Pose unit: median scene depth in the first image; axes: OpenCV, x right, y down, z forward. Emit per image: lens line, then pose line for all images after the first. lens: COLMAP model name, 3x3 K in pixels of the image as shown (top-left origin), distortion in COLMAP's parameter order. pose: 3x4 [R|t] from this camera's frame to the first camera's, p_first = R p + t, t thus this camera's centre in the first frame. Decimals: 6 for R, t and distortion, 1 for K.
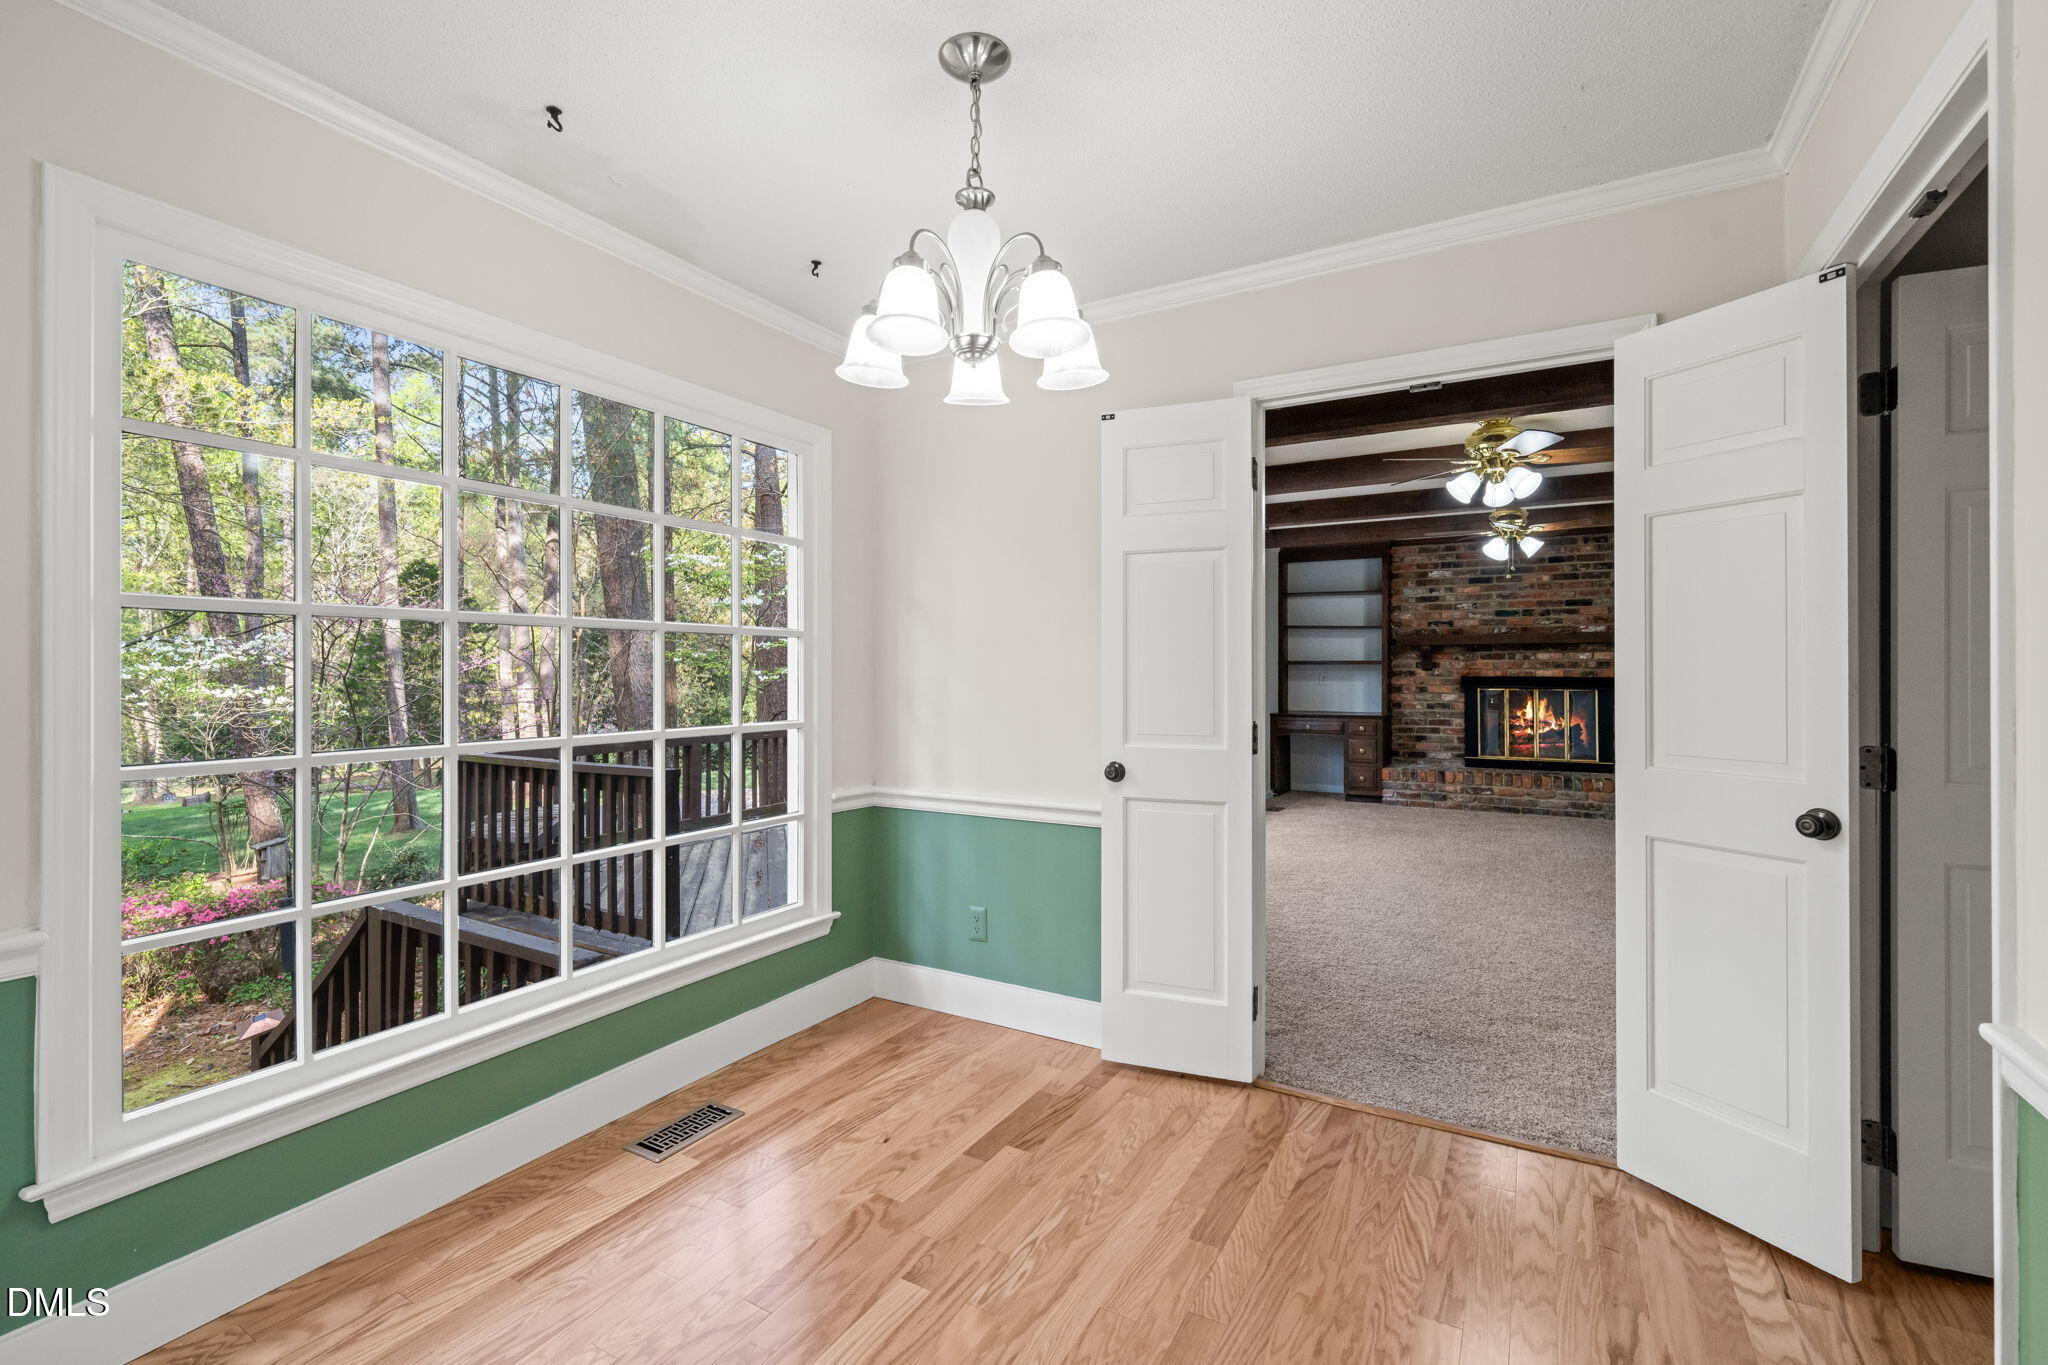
lens RADIAL K [[902.7, 0, 1004.0], [0, 902.7, 666.2], [0, 0, 1]] dist [0.000580, -0.000150]
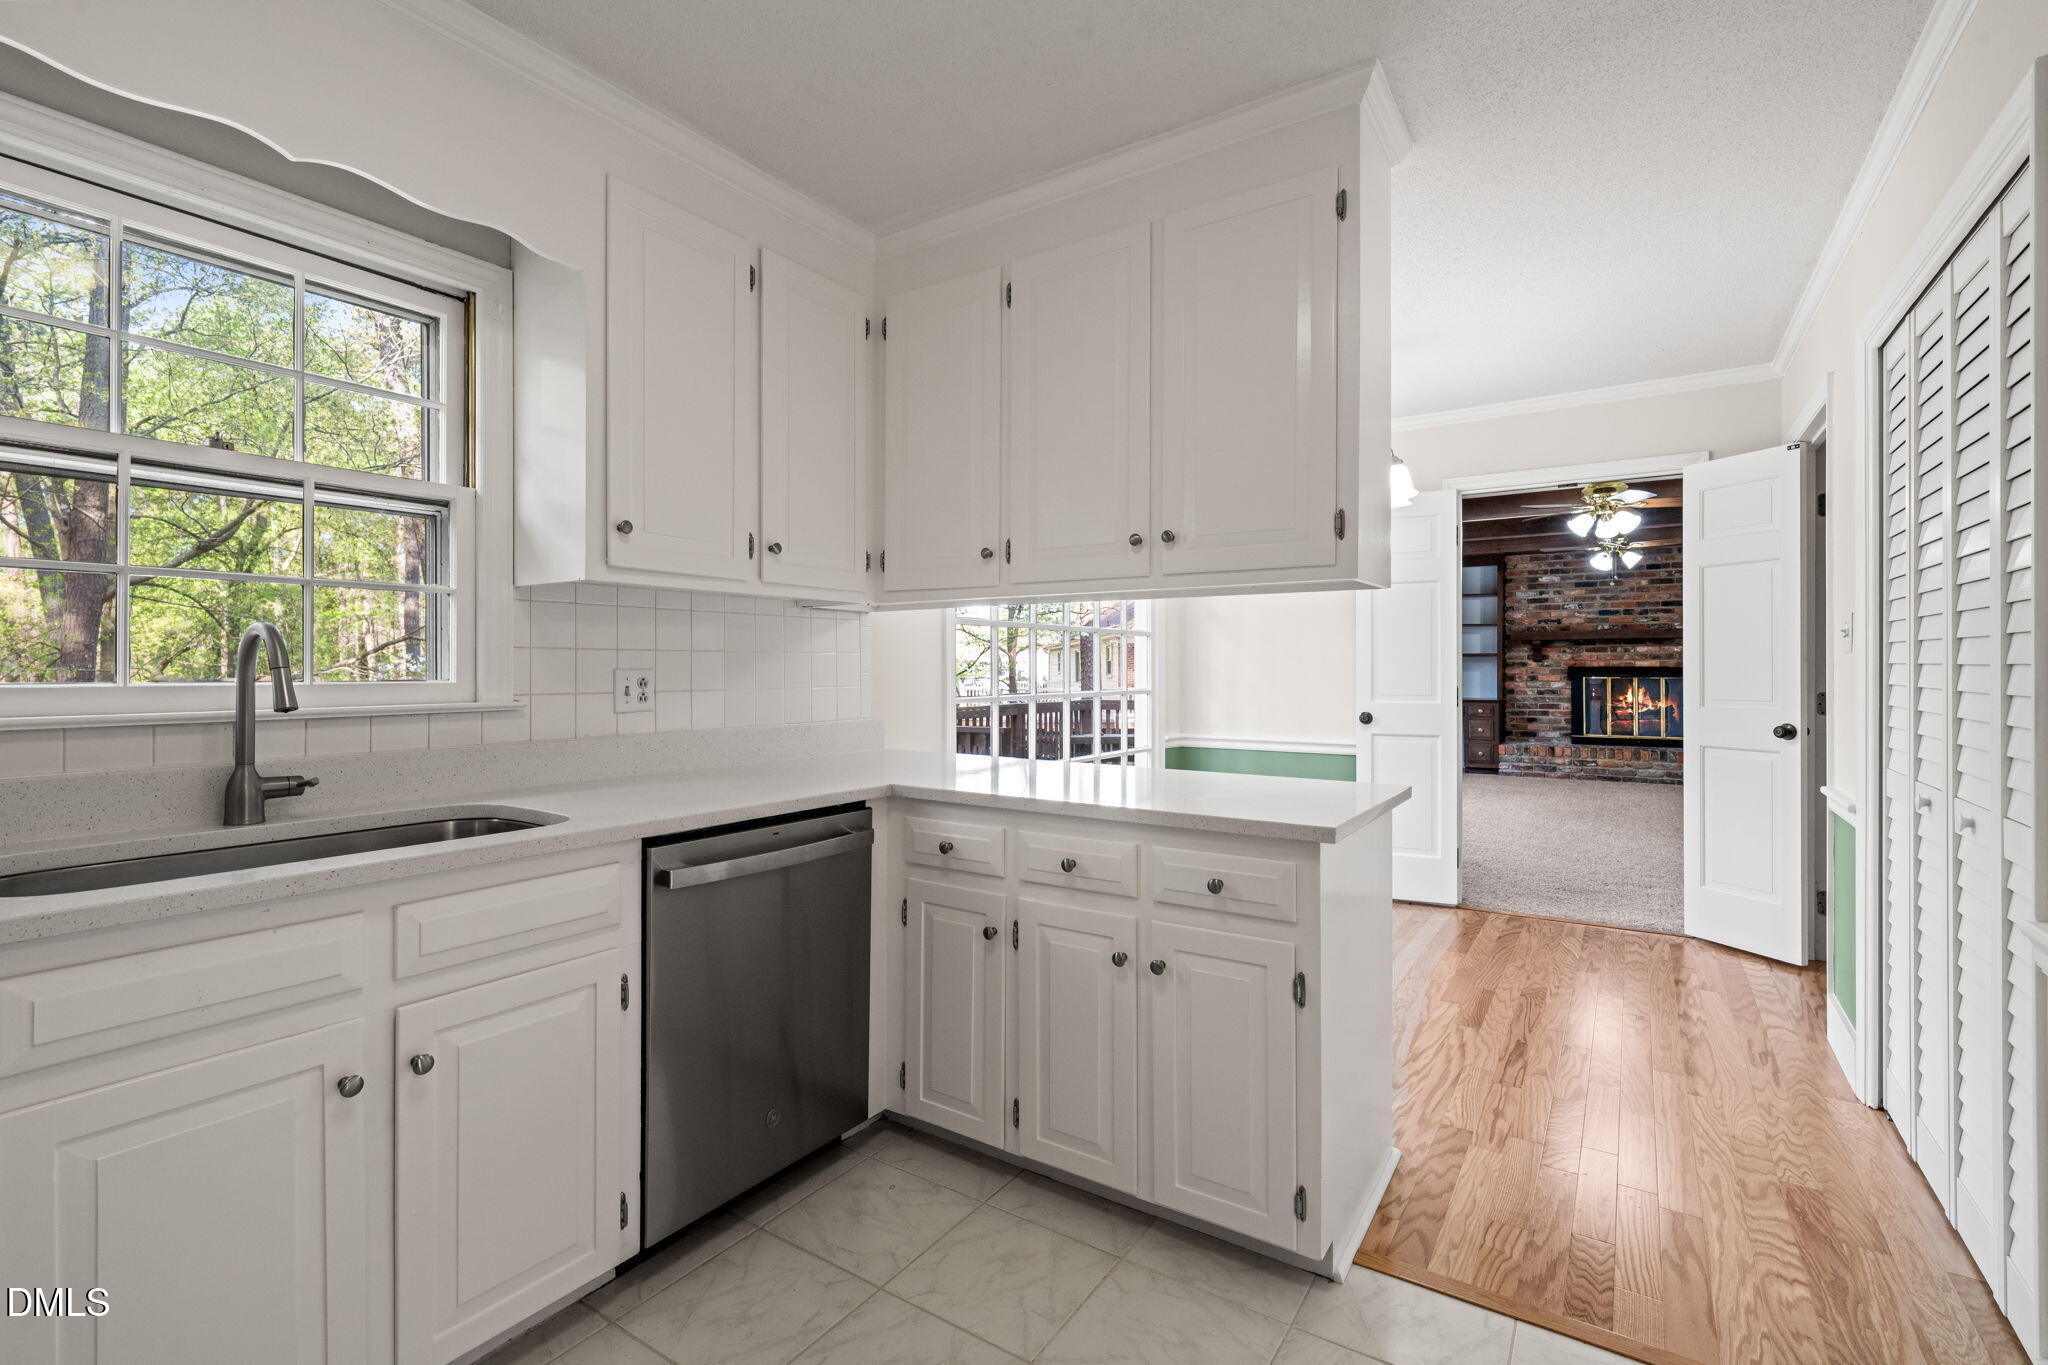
lens RADIAL K [[916.7, 0, 1005.5], [0, 916.7, 665.8], [0, 0, 1]] dist [0.002292, 0.000536]
pose [[0.997669, -0.001342, -0.068223, -0.143636], [0.001544, 0.999995, 0.002908, 0.005730], [0.068218, -0.003006, 0.997666, -0.241858]]
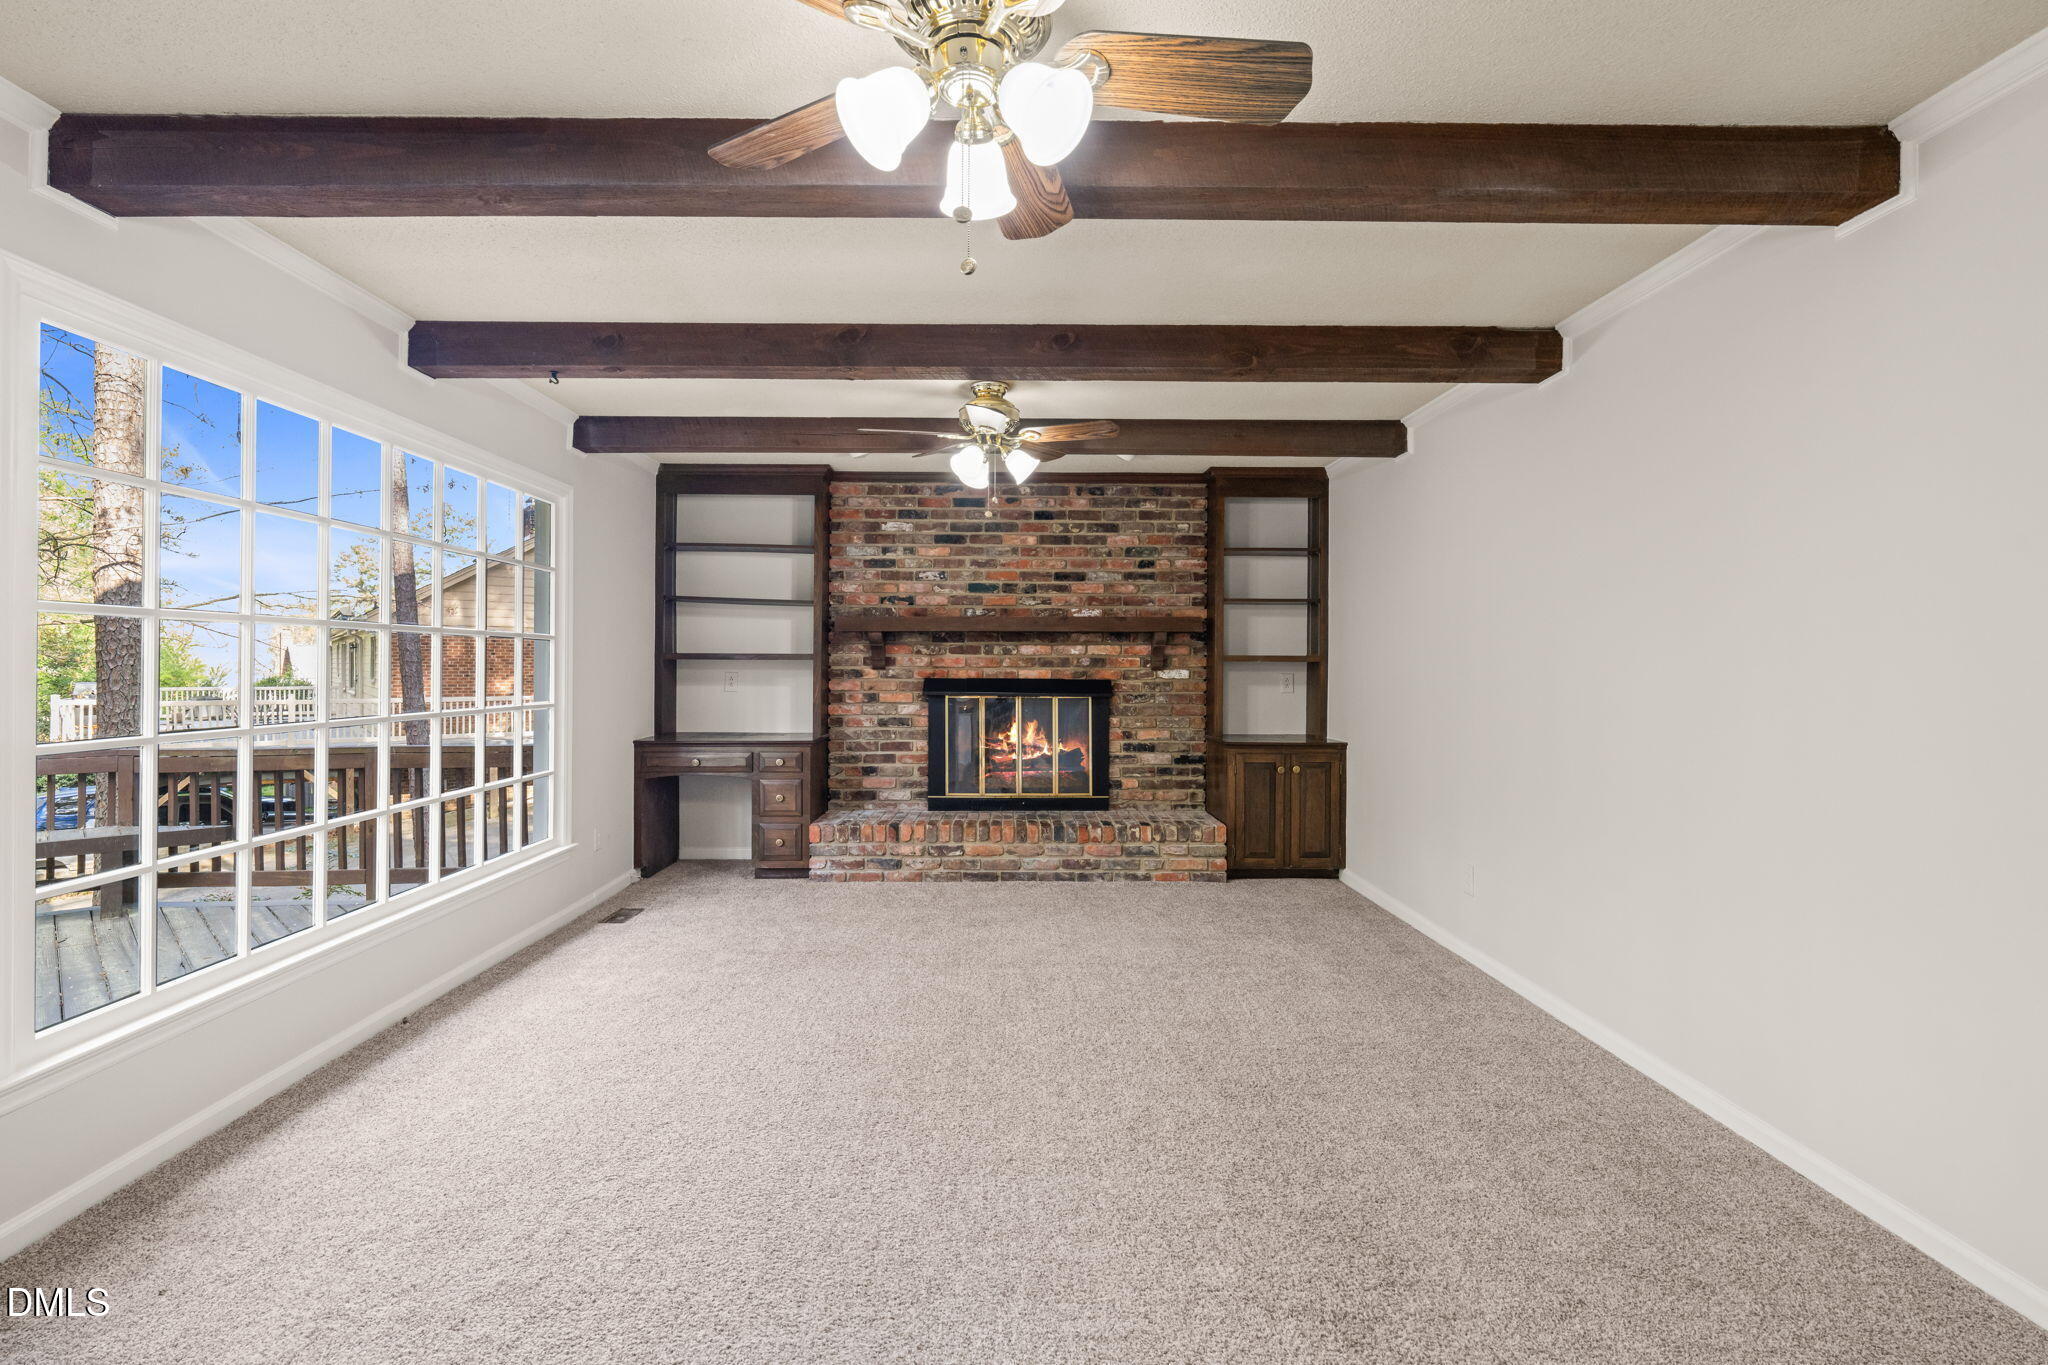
lens RADIAL K [[928.1, 0, 1047.5], [0, 928.1, 665.4], [0, 0, 1]] dist [0.001350, -0.000018]
pose [[0.834752, 0.004977, 0.550604, 0.204056], [-0.006340, 0.999980, 0.000571, 0.000641], [-0.550590, -0.003968, 0.834766, 0.374222]]
